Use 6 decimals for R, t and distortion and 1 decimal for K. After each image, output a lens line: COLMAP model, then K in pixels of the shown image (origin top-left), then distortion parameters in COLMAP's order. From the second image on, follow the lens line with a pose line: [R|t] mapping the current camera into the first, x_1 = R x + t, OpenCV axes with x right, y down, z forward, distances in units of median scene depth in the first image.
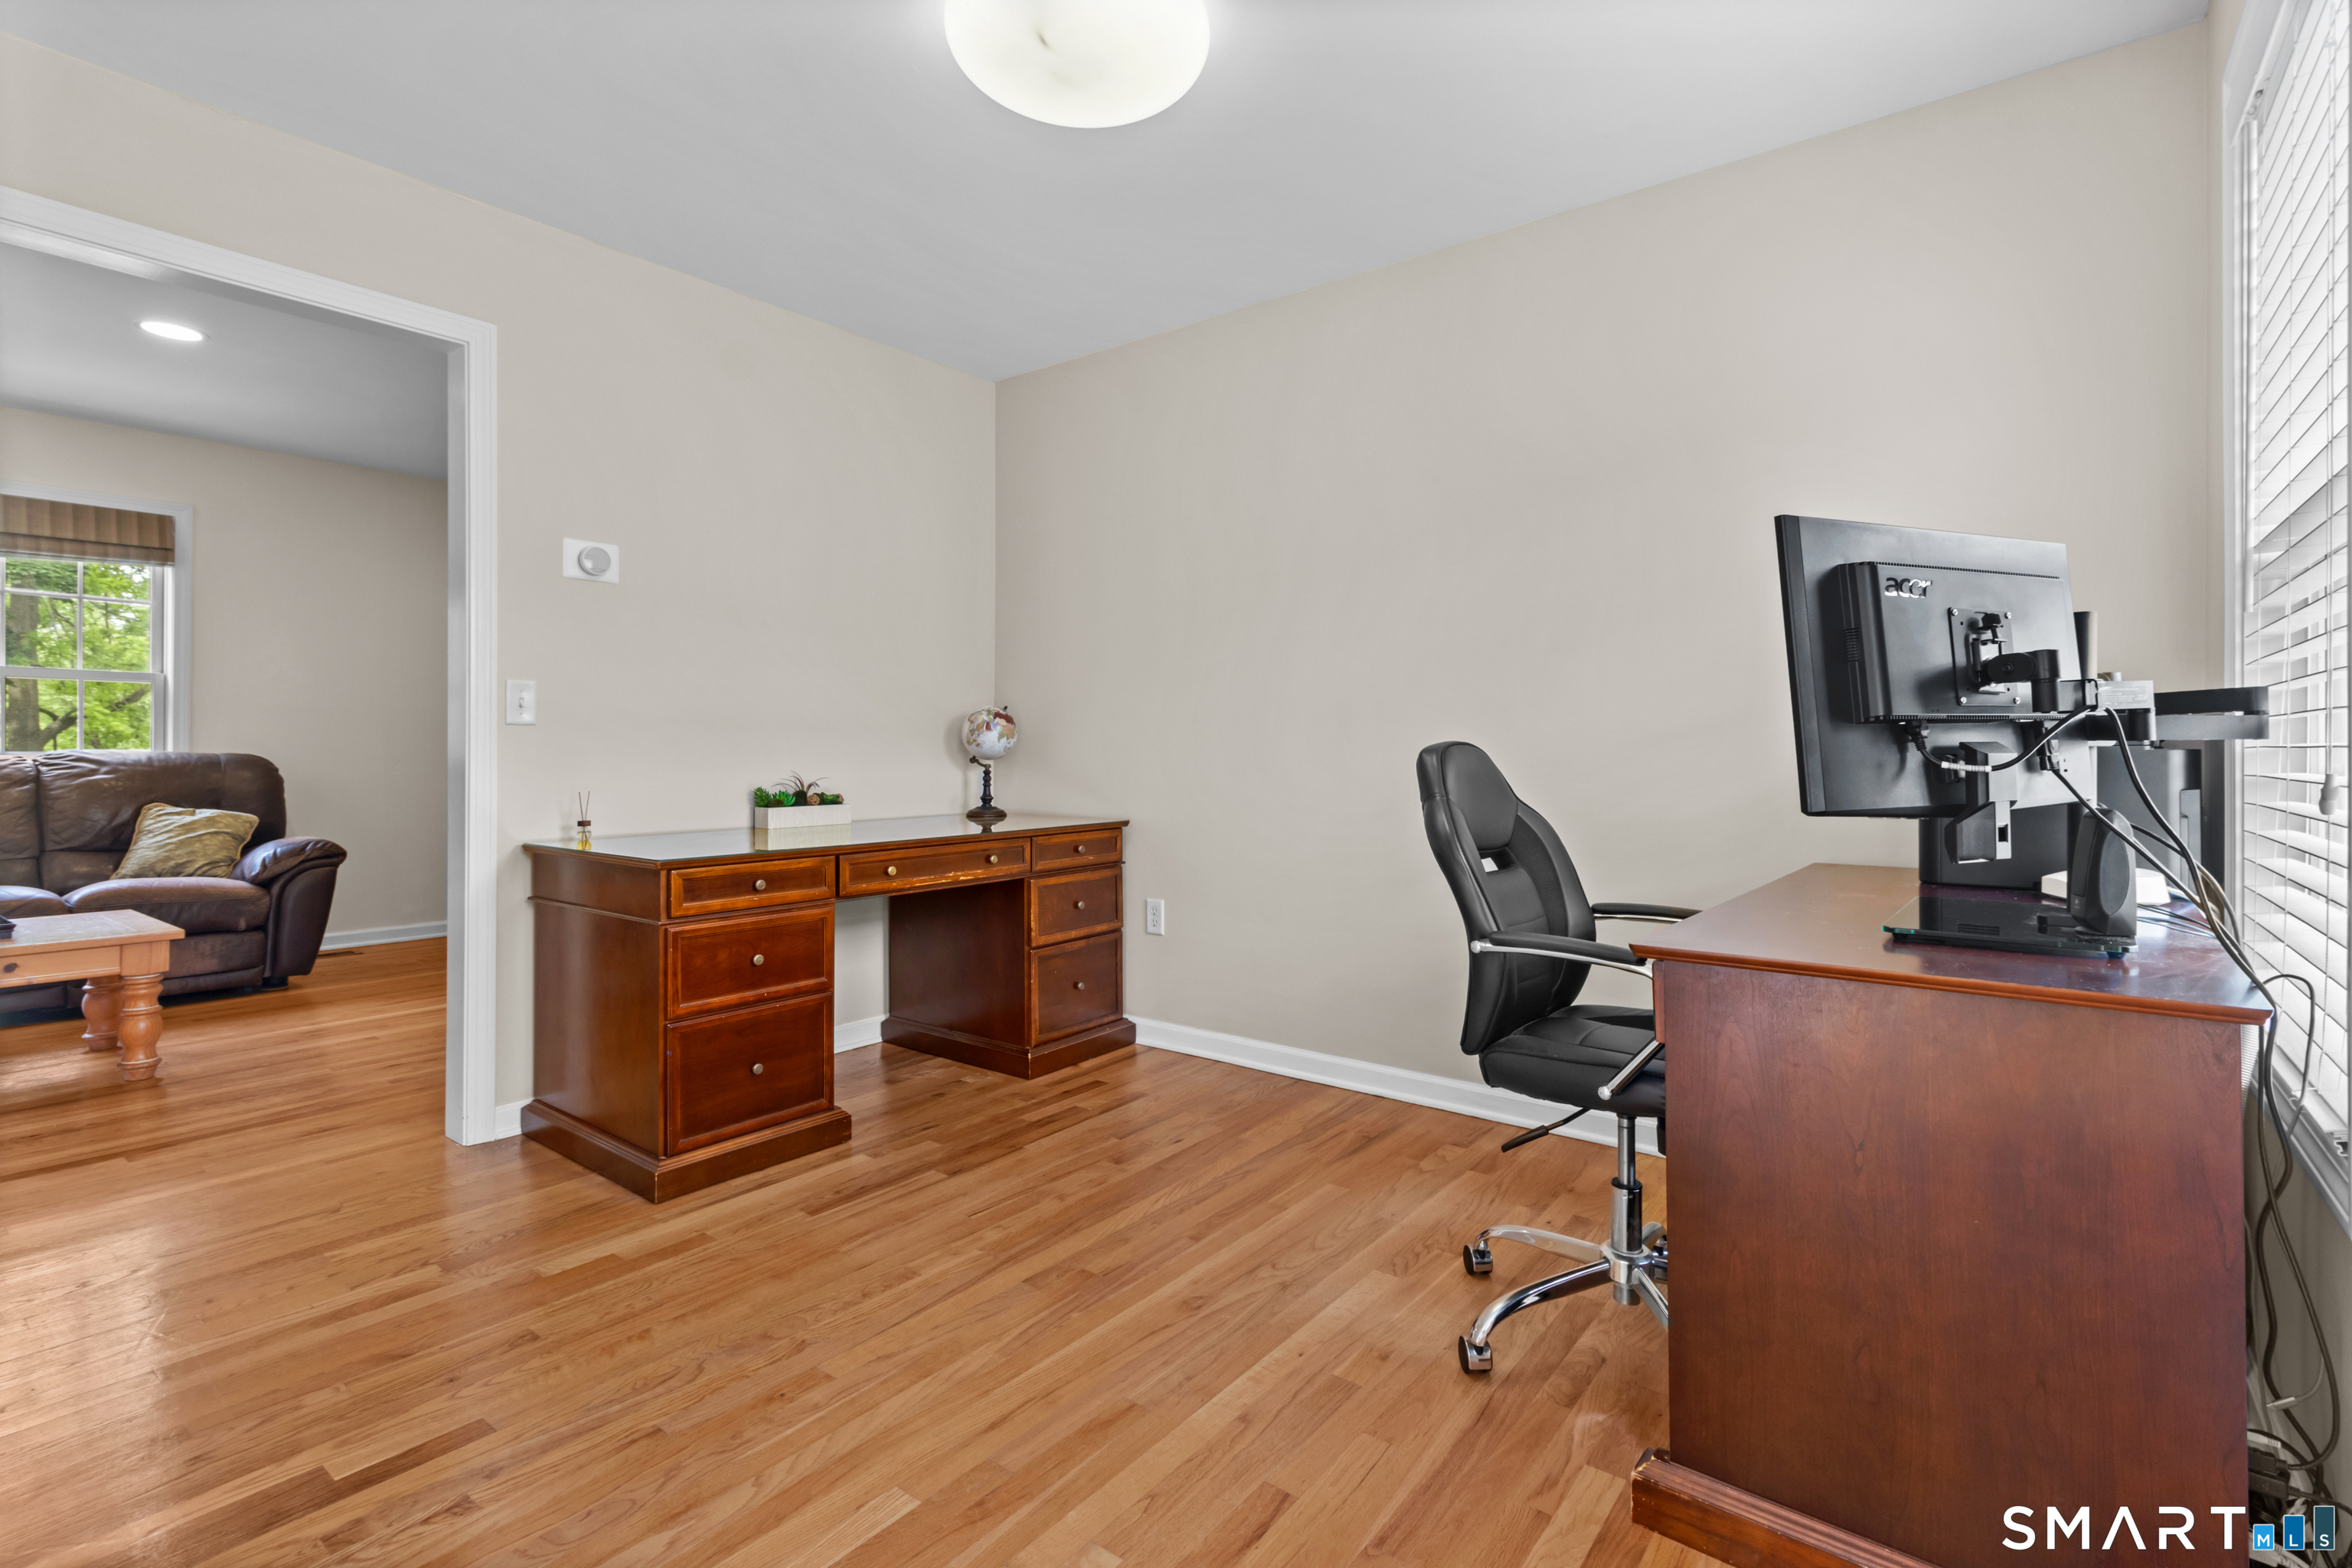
lens RADIAL K [[1123.8, 0, 1167.1], [0, 1123.8, 775.1], [0, 0, 1]] dist [0.005116, -0.002432]
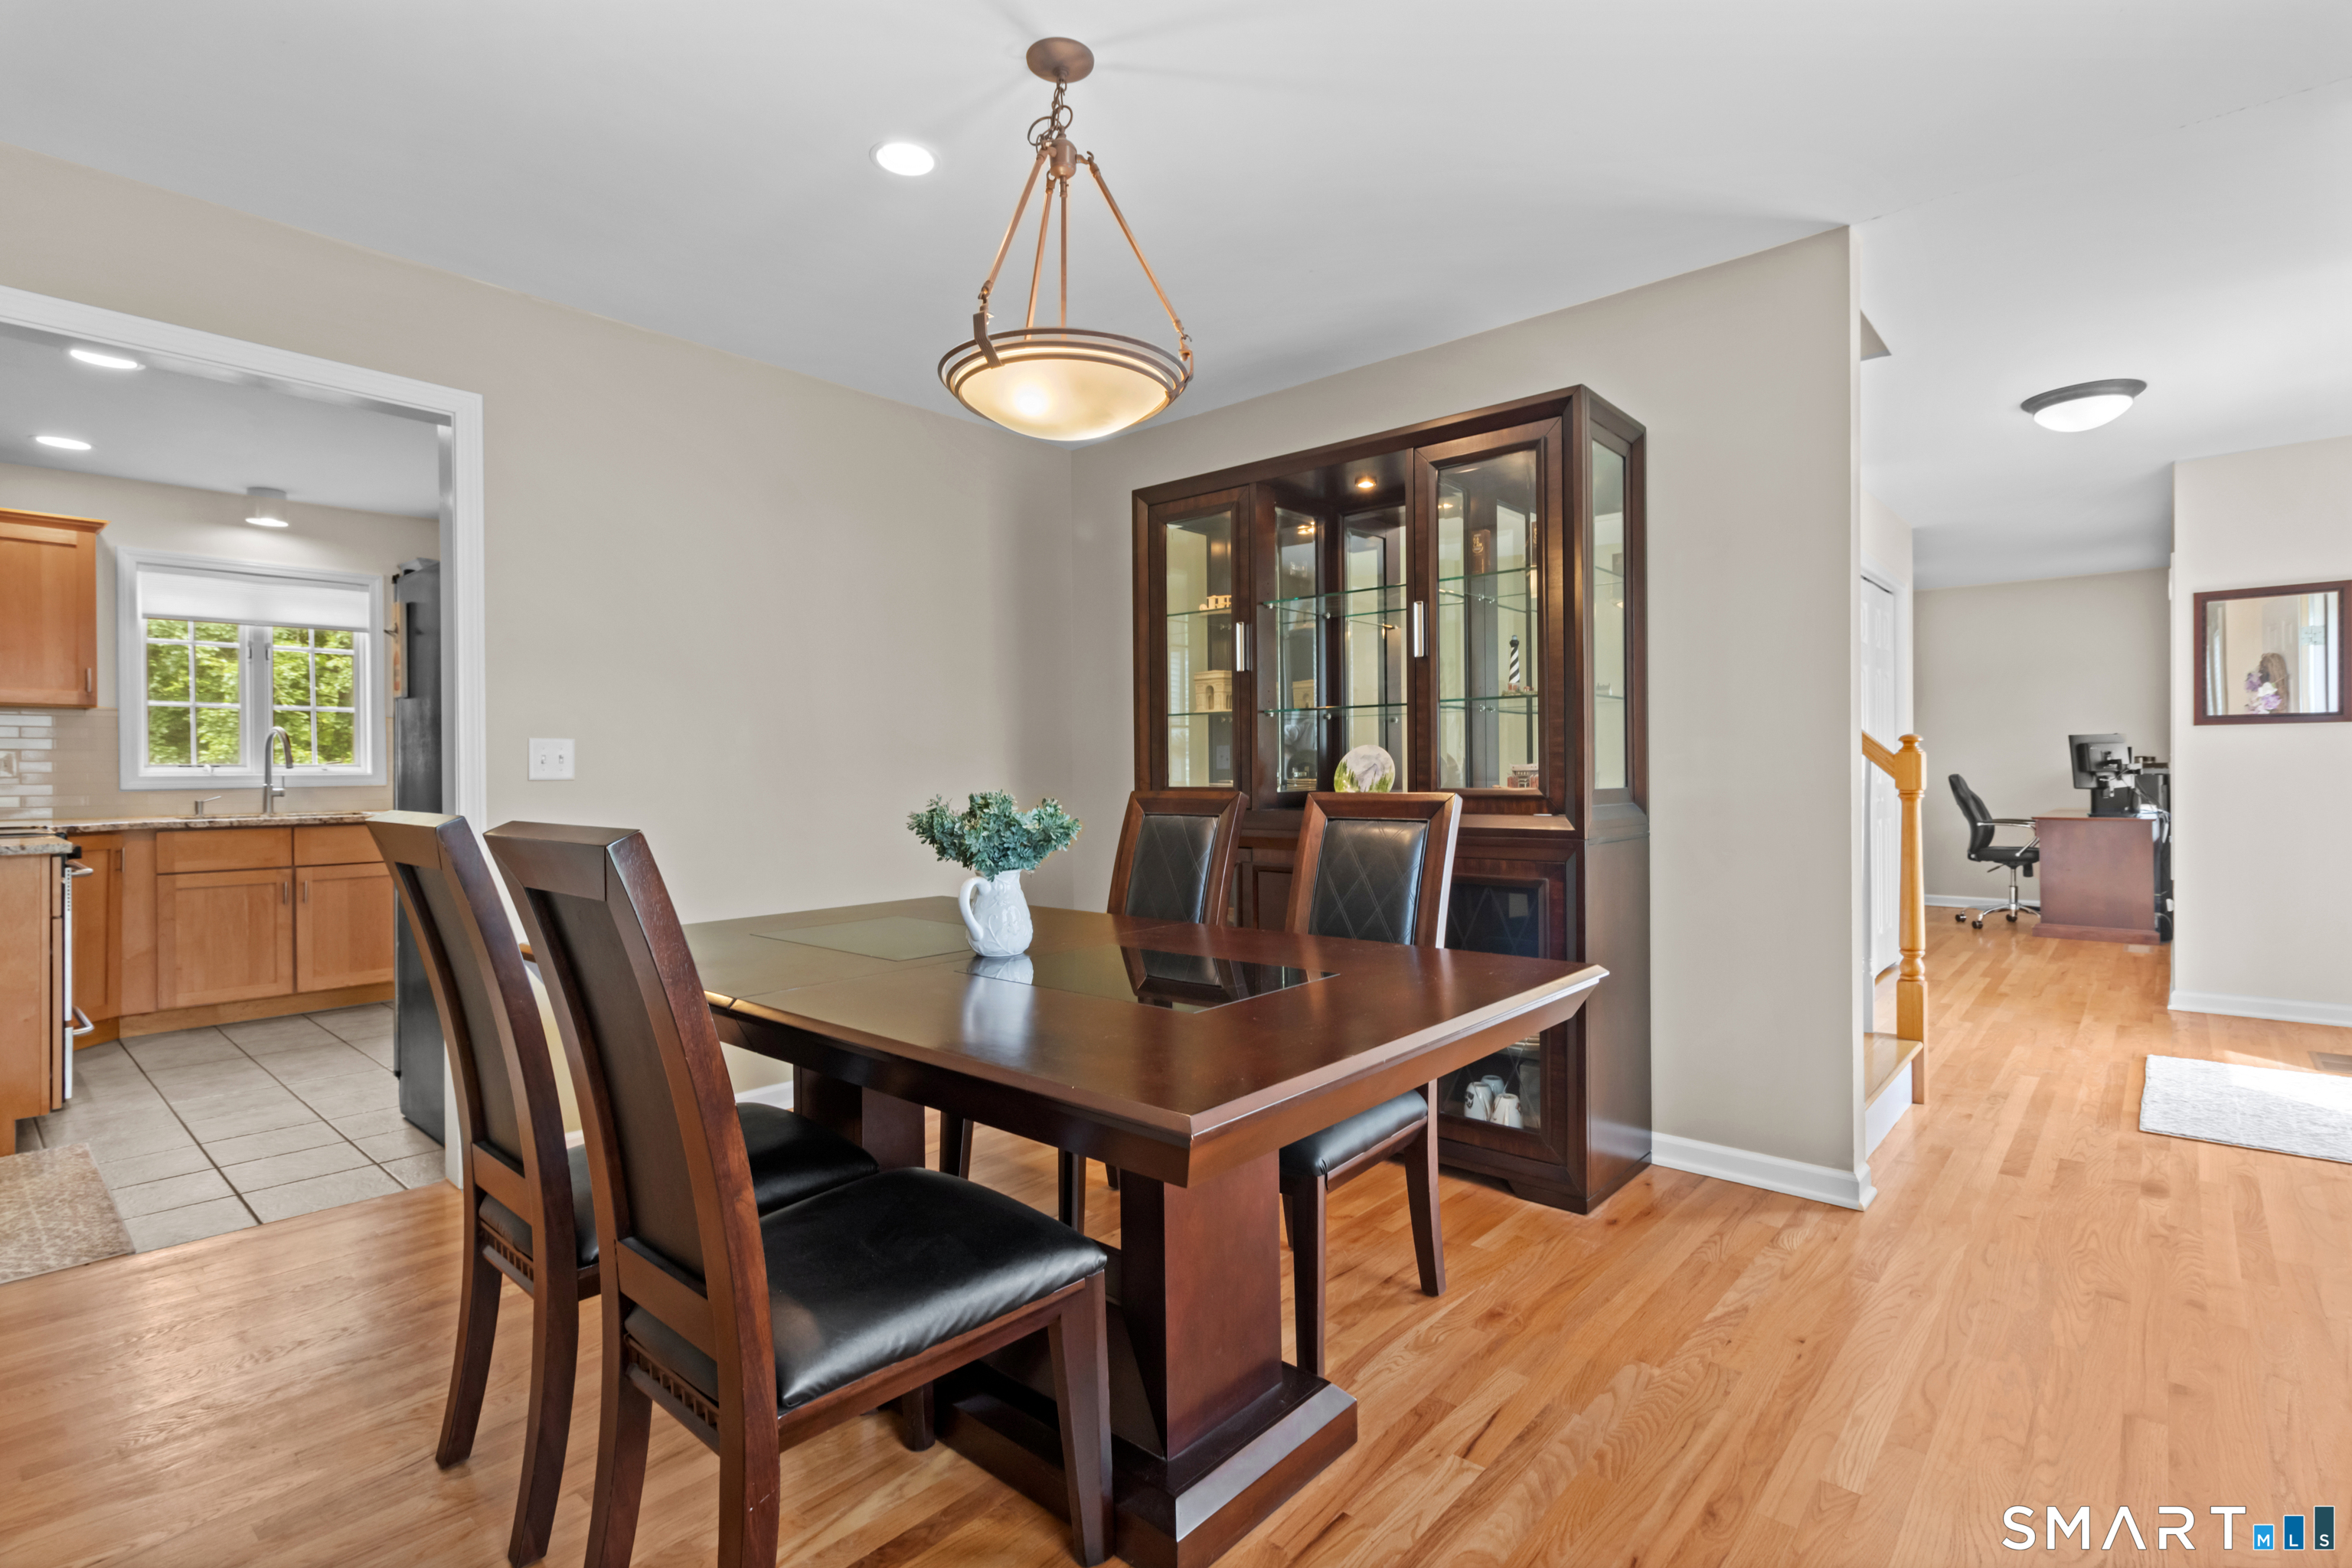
lens RADIAL K [[1123.8, 0, 1166.9], [0, 1123.8, 787.1], [0, 0, 1]] dist [0.005116, -0.002432]
pose [[0.998086, -0.003465, -0.061744, -3.232094], [0.003365, 0.999993, -0.001730, 0.020061], [0.061750, 0.001519, 0.998090, -4.379844]]
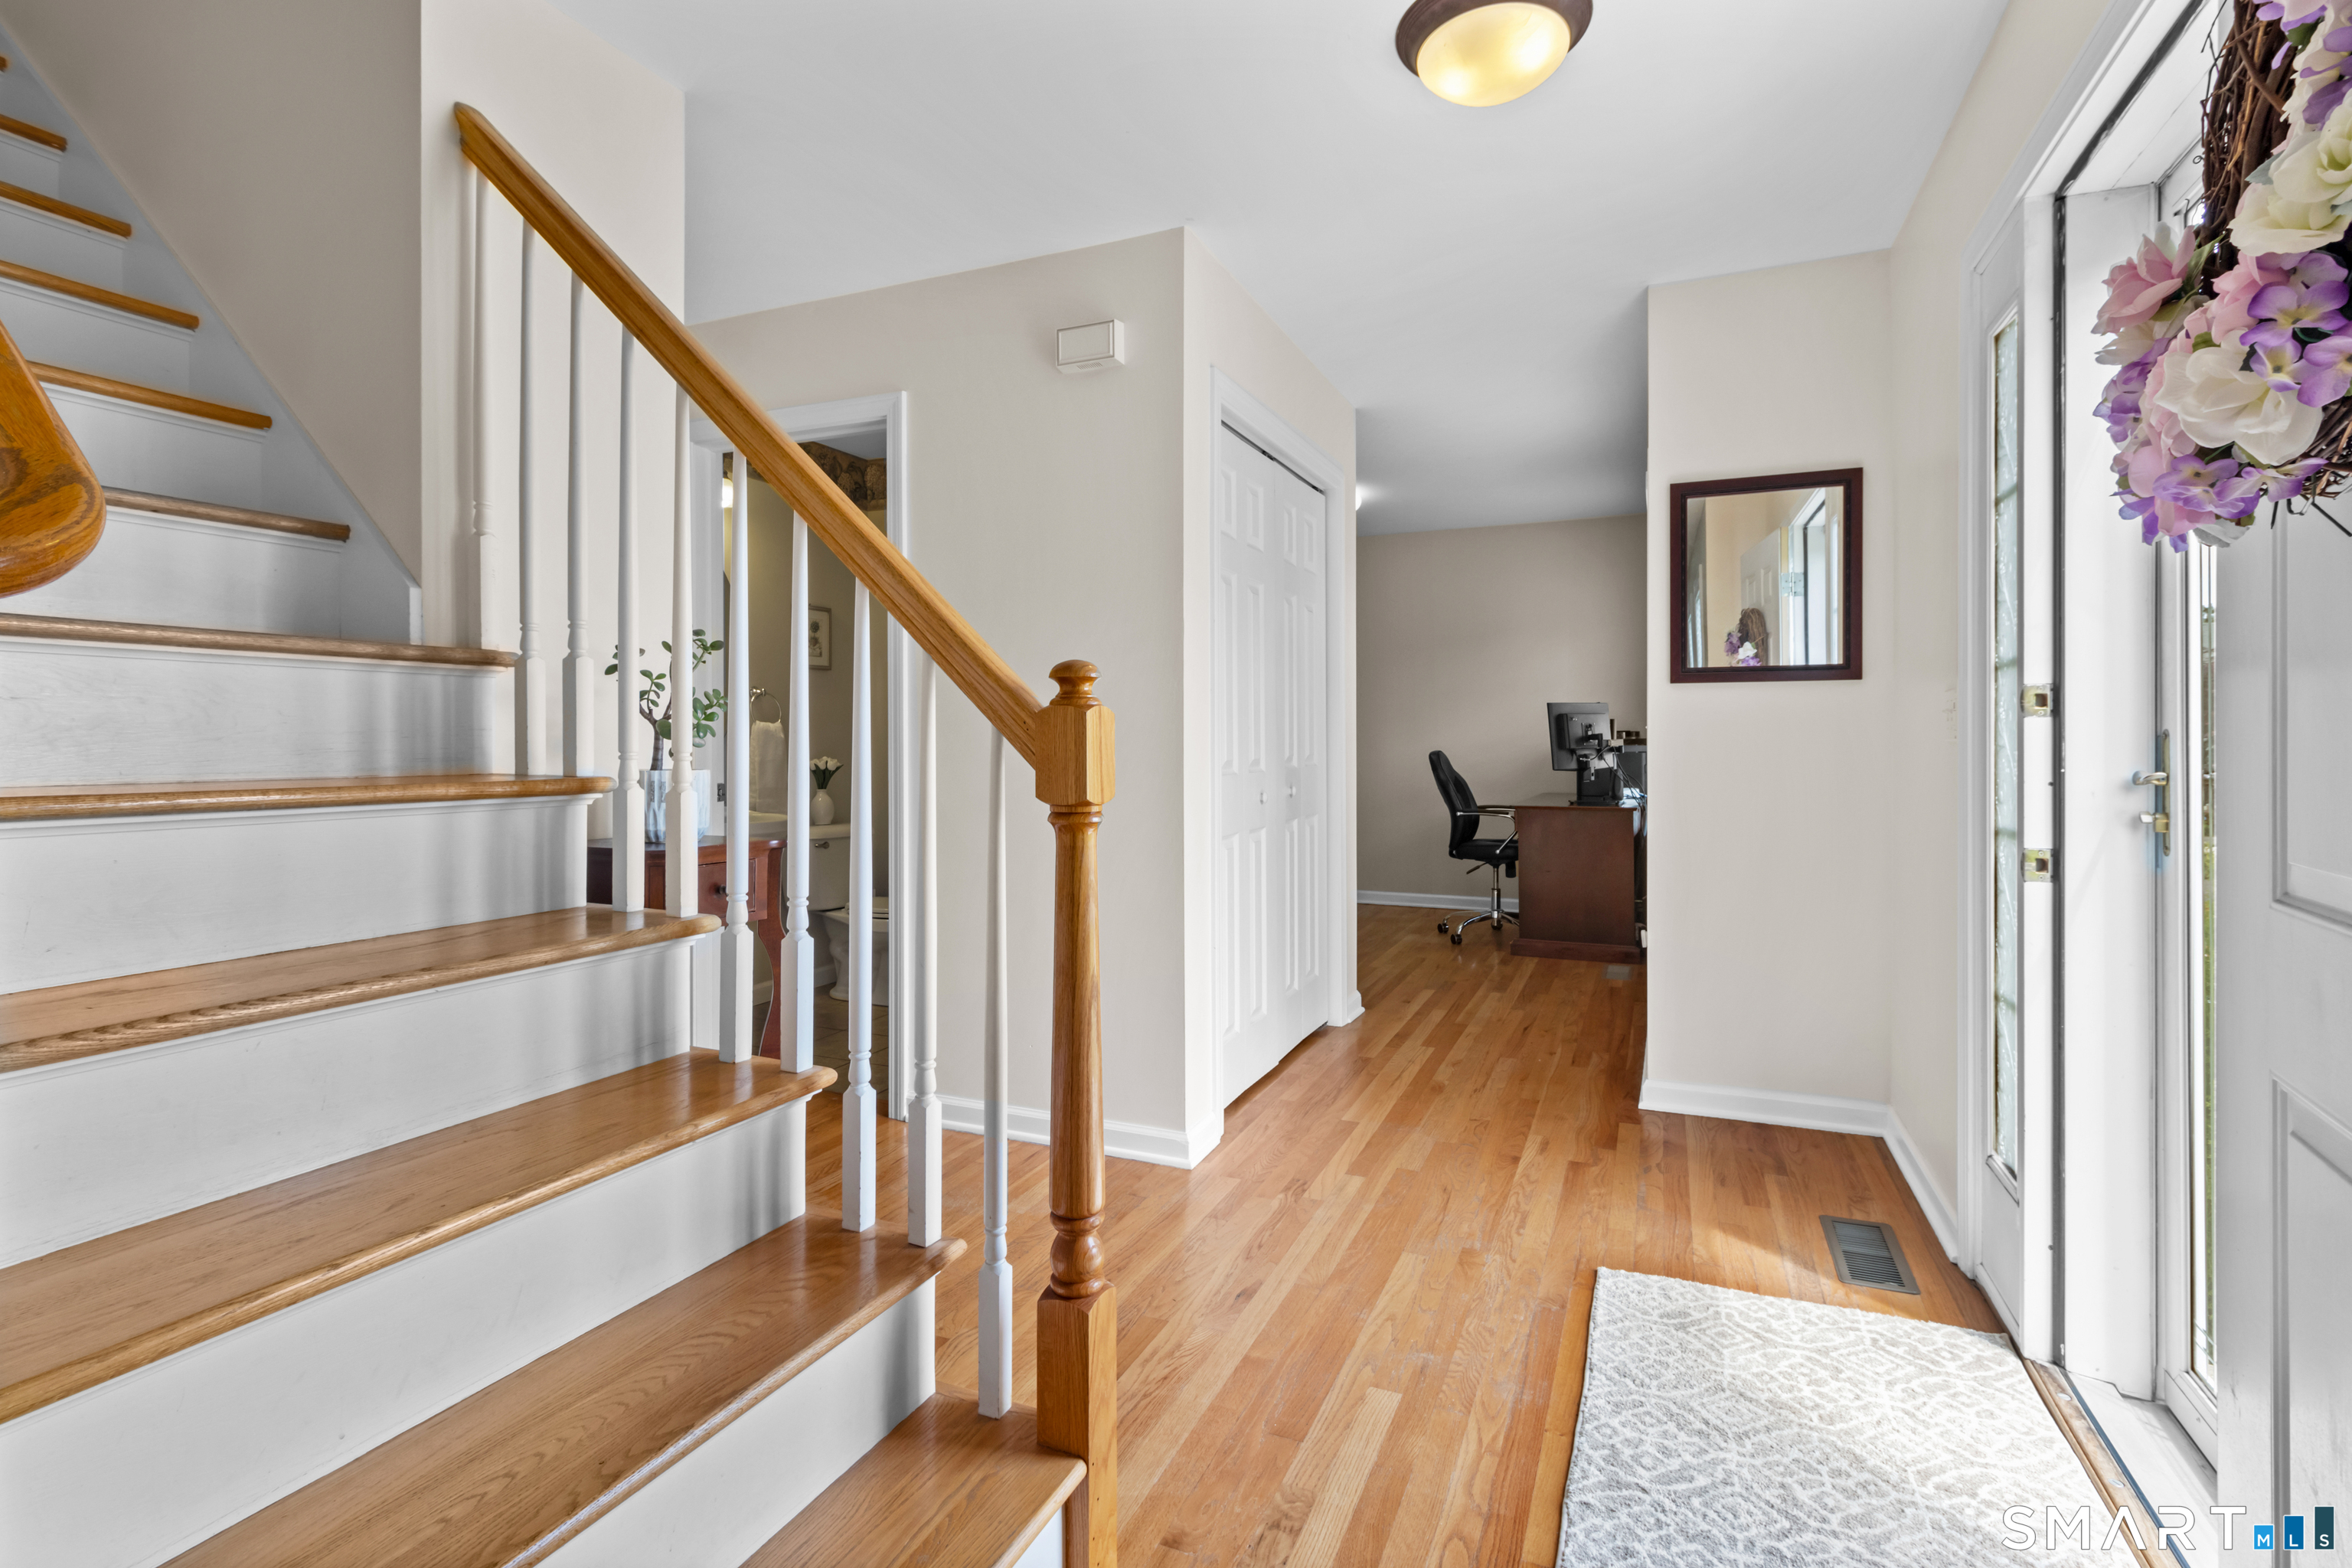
lens RADIAL K [[1123.8, 0, 1181.0], [0, 1123.8, 758.3], [0, 0, 1]] dist [0.005116, -0.002432]
pose [[0.966488, -0.002062, 0.256703, -1.800960], [0.002138, 0.999998, -0.000018, -0.013210], [-0.256702, 0.000566, 0.966490, -2.631205]]
